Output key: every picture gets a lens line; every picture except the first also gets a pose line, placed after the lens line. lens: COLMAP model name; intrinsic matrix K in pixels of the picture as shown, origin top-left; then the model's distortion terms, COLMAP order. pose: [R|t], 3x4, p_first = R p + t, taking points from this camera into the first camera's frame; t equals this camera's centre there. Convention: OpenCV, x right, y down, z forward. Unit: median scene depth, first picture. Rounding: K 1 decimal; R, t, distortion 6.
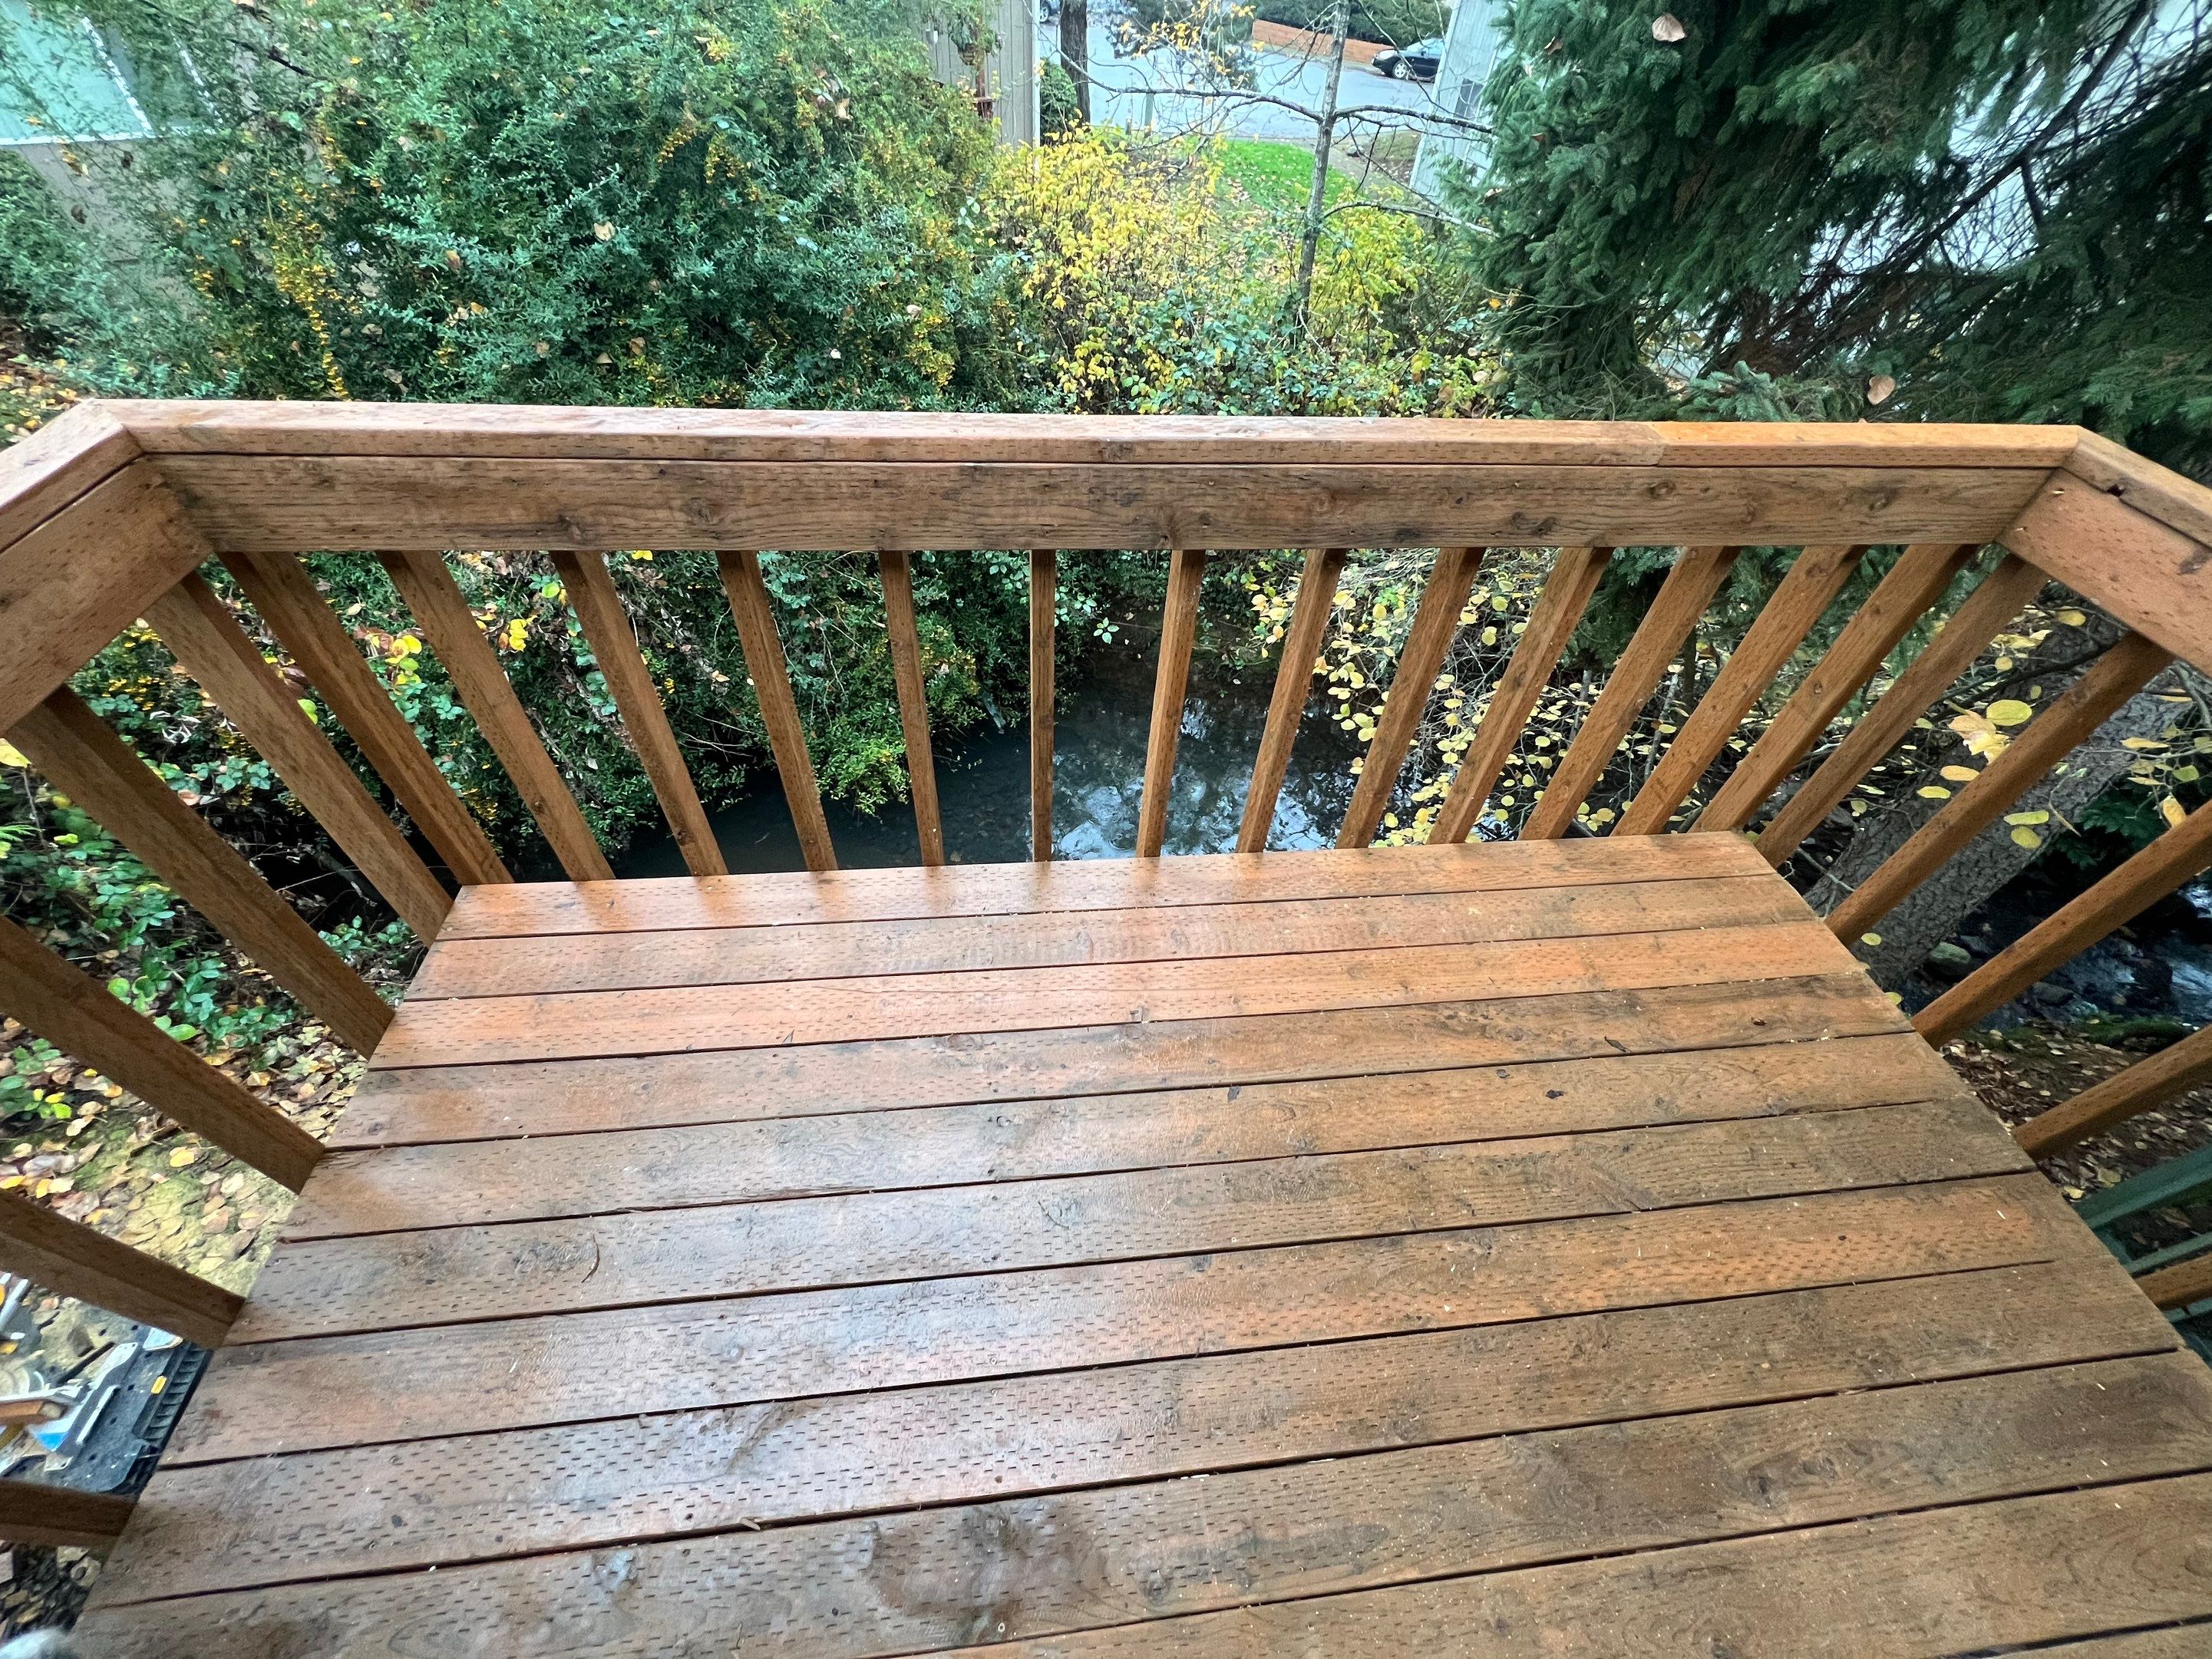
lens RADIAL K [[876.7, 0, 1102.5], [0, 876.7, 829.9], [0, 0, 1]] dist [0.002259, -0.001520]
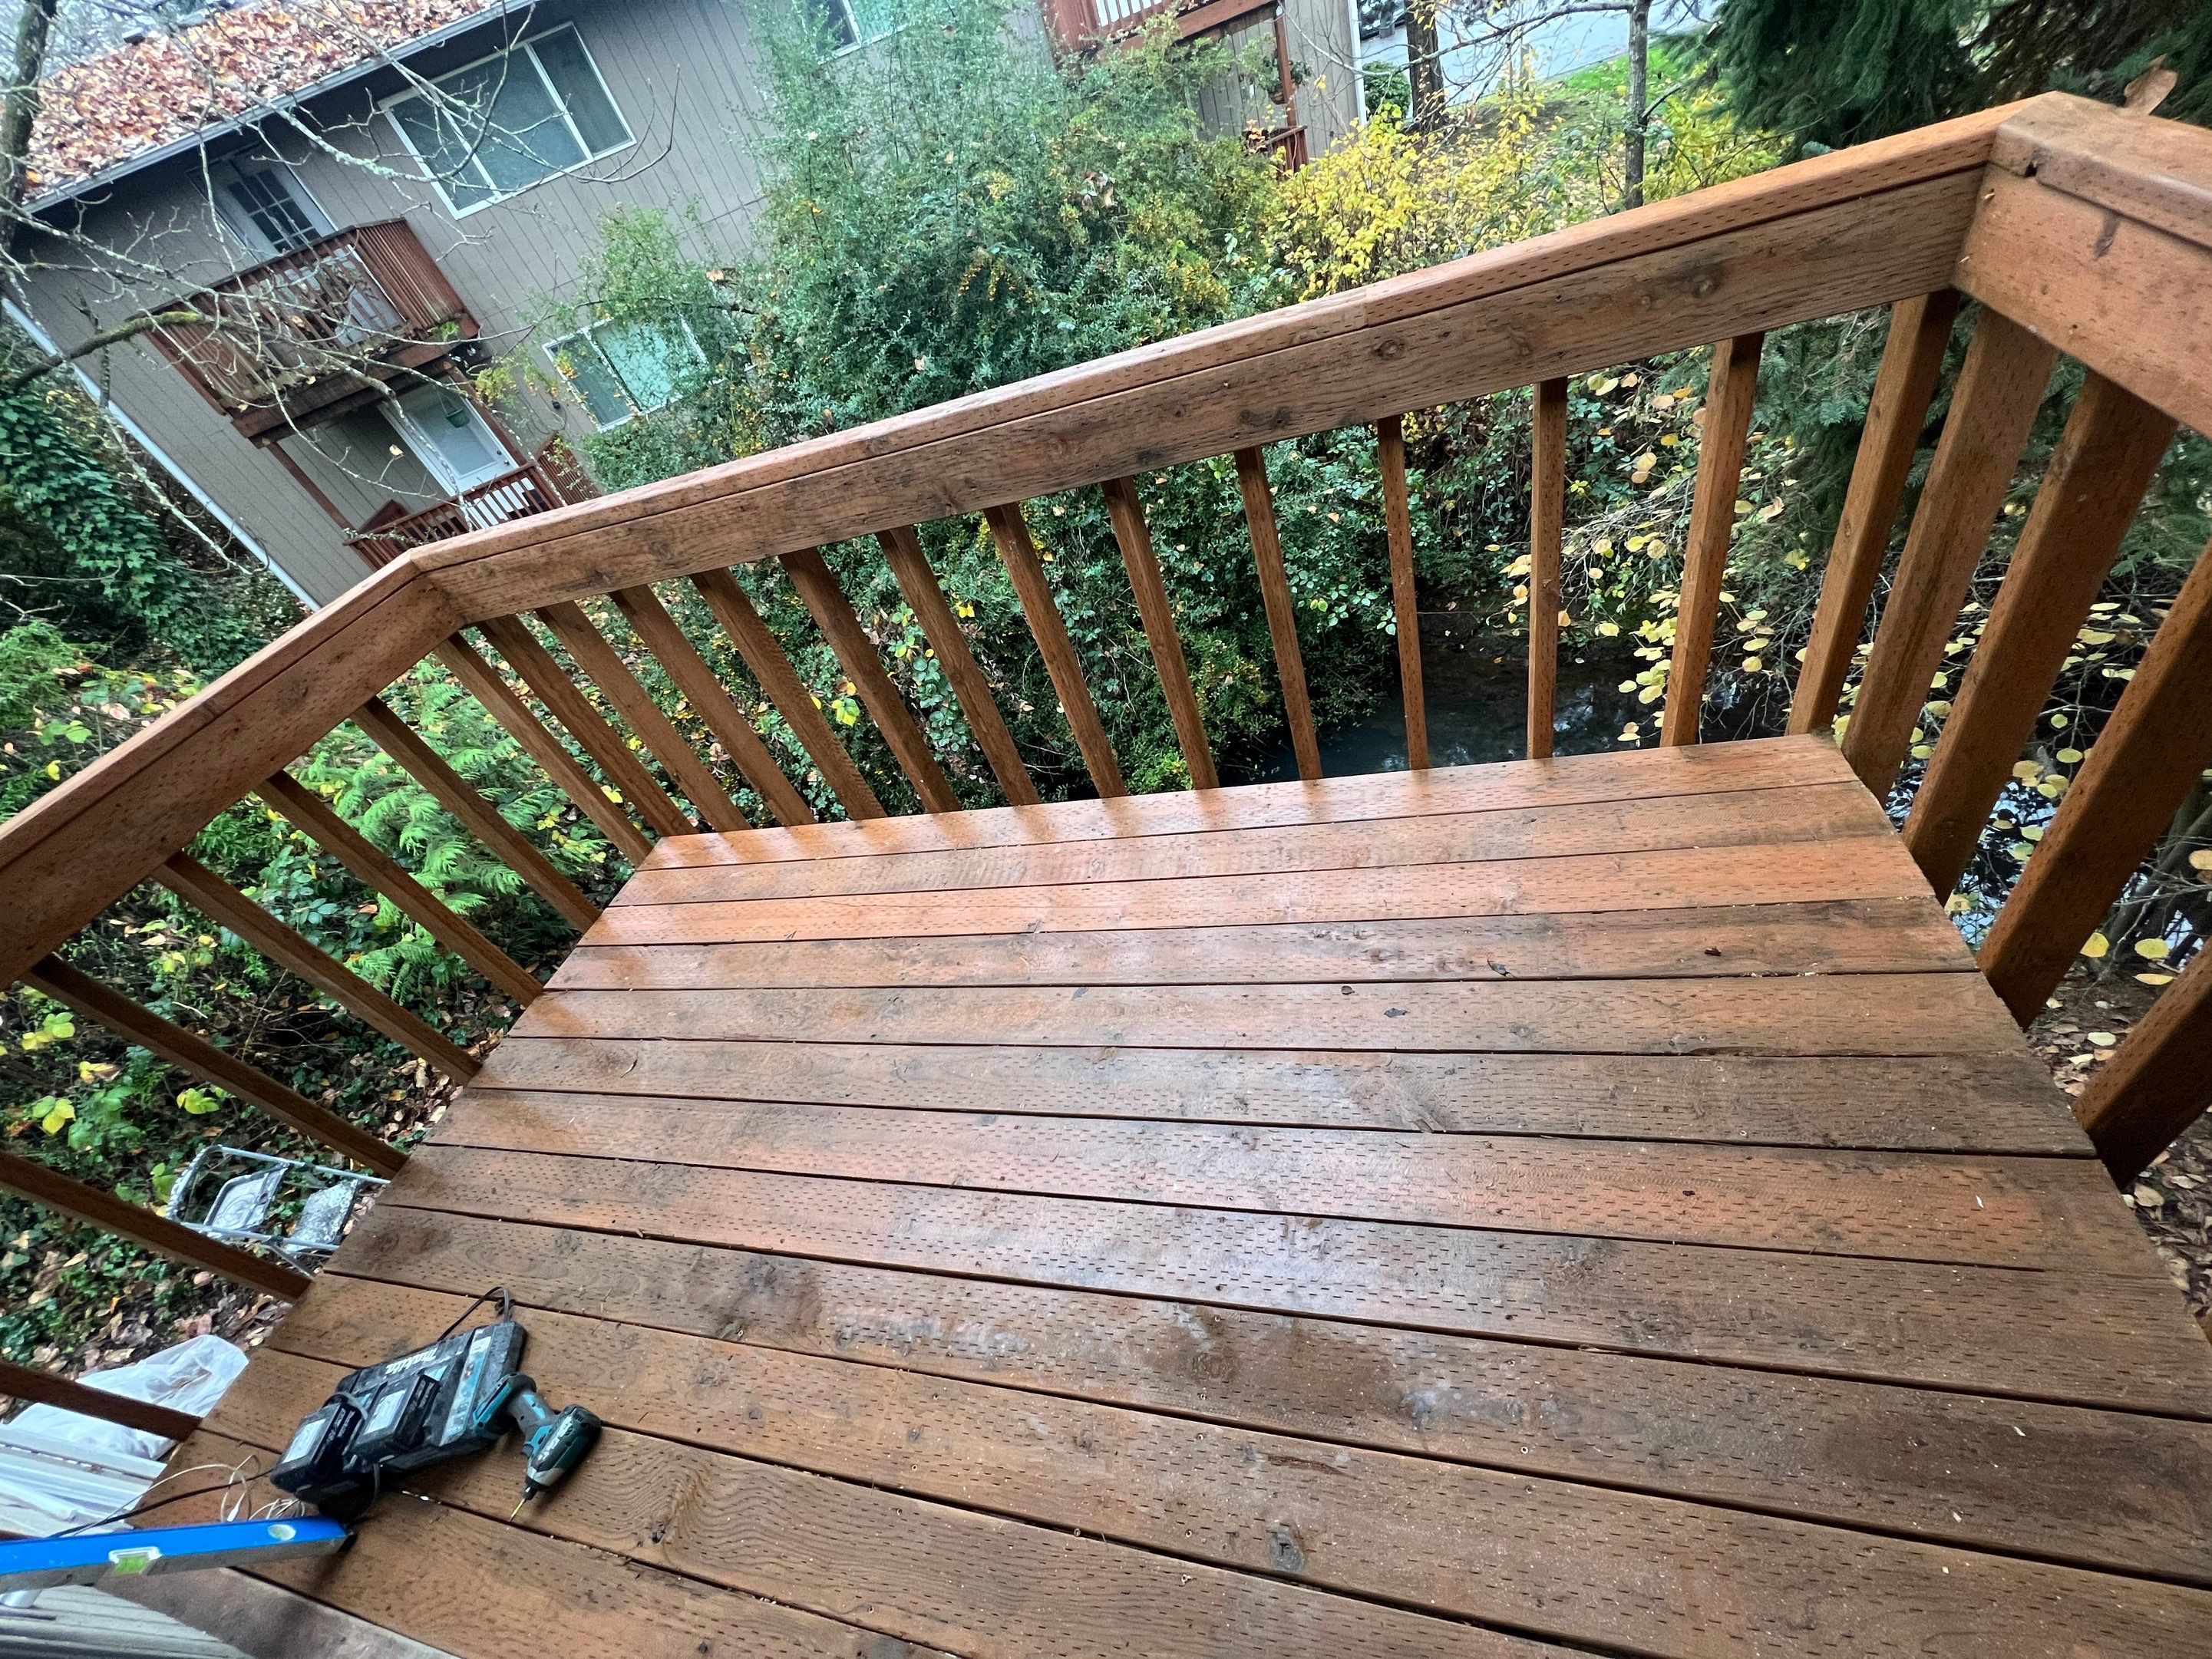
lens RADIAL K [[882.3, 0, 1106.0], [0, 882.3, 829.5], [0, 0, 1]] dist [0.000558, -0.000380]
pose [[0.889713, -0.036221, -0.455081, 0.639335], [0.019577, 0.998958, -0.041235, 0.133078], [0.456100, 0.027778, 0.889495, 0.025449]]
